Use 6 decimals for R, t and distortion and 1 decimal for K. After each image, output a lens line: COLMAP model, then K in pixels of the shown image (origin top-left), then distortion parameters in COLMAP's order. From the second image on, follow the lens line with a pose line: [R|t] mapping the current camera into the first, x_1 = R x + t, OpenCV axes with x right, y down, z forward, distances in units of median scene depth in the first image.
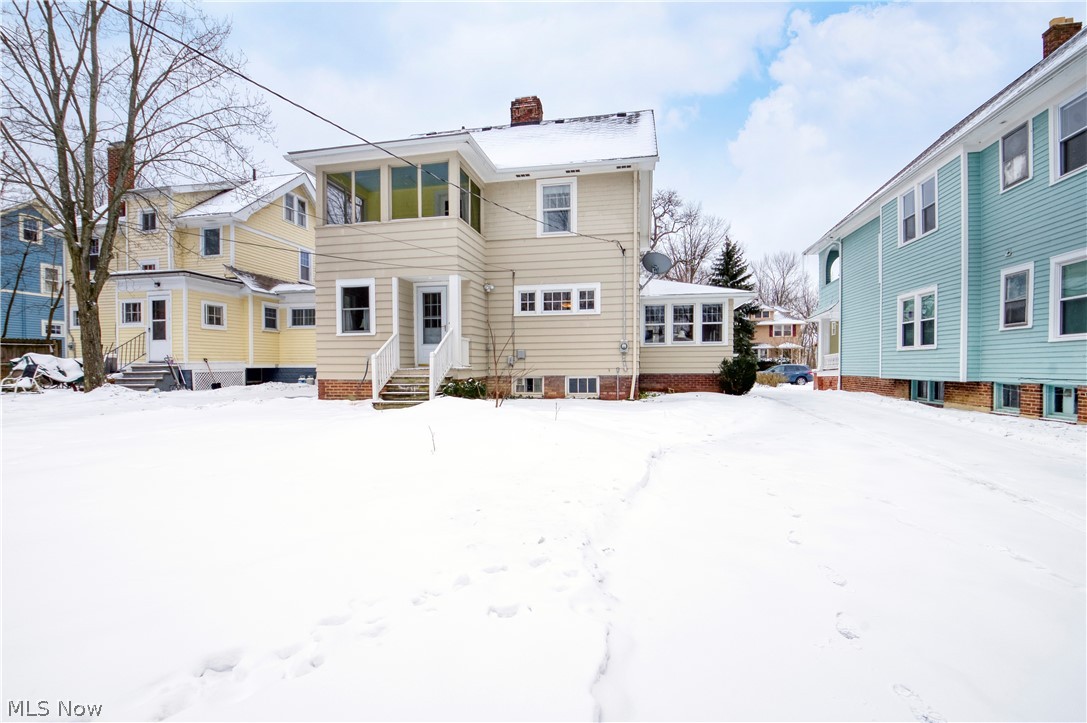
lens RADIAL K [[495.4, 0, 544.3], [0, 495.4, 374.2], [0, 0, 1]] dist [-0.000894, -0.000231]
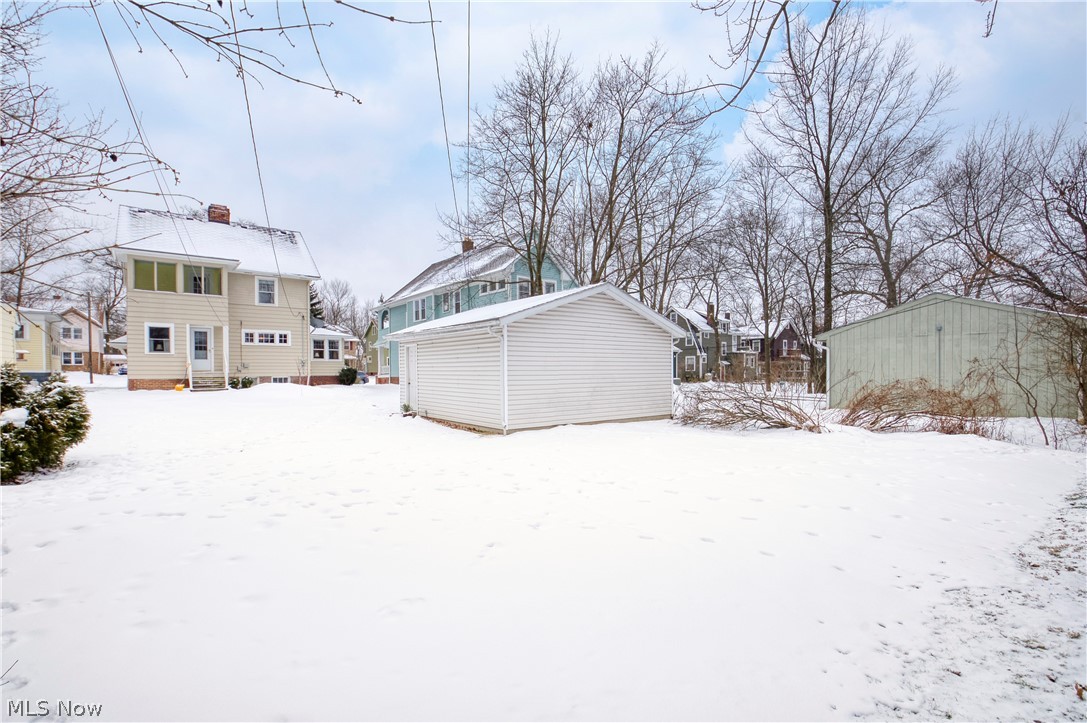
lens RADIAL K [[495.4, 0, 544.3], [0, 495.4, 374.2], [0, 0, 1]] dist [-0.000894, -0.000231]
pose [[0.645757, 0.001101, 0.763543, -0.761604], [0.008755, 0.999923, -0.008845, 0.021857], [-0.763493, 0.012396, 0.645697, -1.107365]]
